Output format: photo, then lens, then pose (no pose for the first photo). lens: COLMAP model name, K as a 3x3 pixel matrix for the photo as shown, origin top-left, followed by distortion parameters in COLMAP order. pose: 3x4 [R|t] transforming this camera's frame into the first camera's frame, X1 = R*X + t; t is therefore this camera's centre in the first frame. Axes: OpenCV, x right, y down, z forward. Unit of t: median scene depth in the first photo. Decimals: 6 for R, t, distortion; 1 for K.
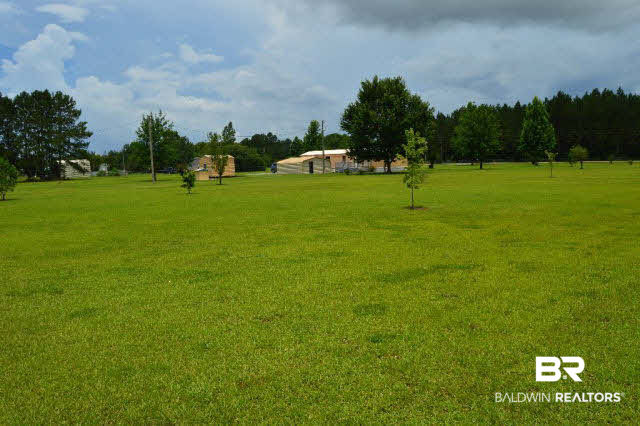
lens RADIAL K [[520.3, 0, 320.0], [0, 520.3, 213.0], [0, 0, 1]] dist [-0.172741, 0.131925]
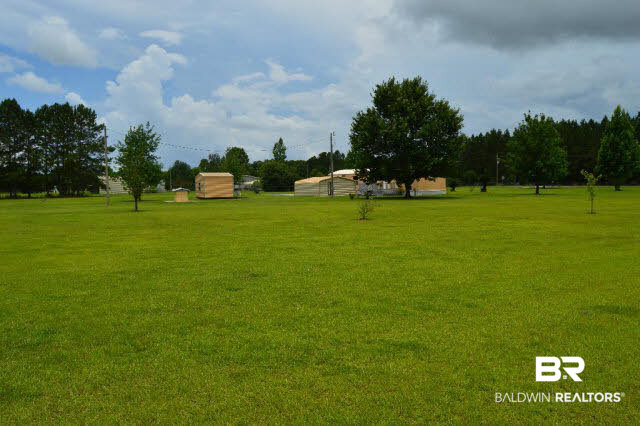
lens RADIAL K [[520.3, 0, 320.0], [0, 520.3, 213.0], [0, 0, 1]] dist [-0.172741, 0.131925]
pose [[0.985136, 0.023378, -0.170180, 0.092145], [-0.029632, 0.998972, -0.034306, -0.014770], [0.169203, 0.038839, 0.984816, 0.127951]]
